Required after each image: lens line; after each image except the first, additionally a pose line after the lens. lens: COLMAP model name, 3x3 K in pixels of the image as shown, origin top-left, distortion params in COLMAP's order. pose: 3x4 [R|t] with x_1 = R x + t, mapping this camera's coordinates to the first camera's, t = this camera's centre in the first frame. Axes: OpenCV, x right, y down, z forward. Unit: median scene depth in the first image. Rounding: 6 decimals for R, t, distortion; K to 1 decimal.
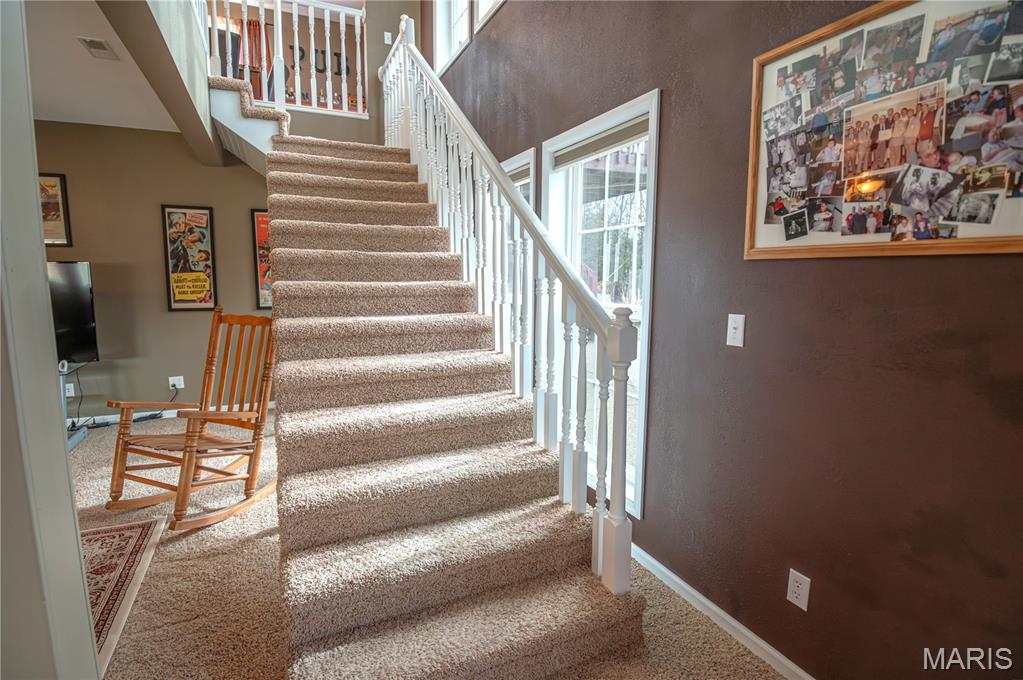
lens RADIAL K [[503.7, 0, 511.5], [0, 503.7, 340.0], [0, 0, 1]] dist [-0.016572, -0.012549]
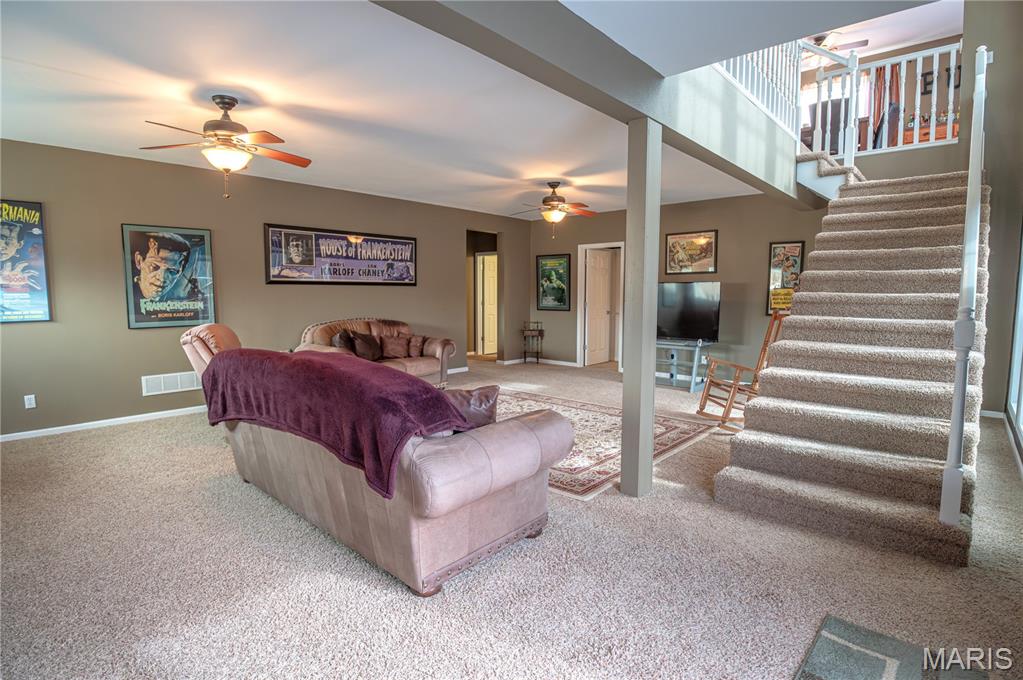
lens RADIAL K [[503.7, 0, 511.5], [0, 503.7, 340.0], [0, 0, 1]] dist [-0.016572, -0.012549]
pose [[0.388114, 0.083752, -0.917798, 0.454485], [-0.120978, 0.991875, 0.039353, 0.055911], [0.913636, 0.095760, 0.395093, -0.301590]]
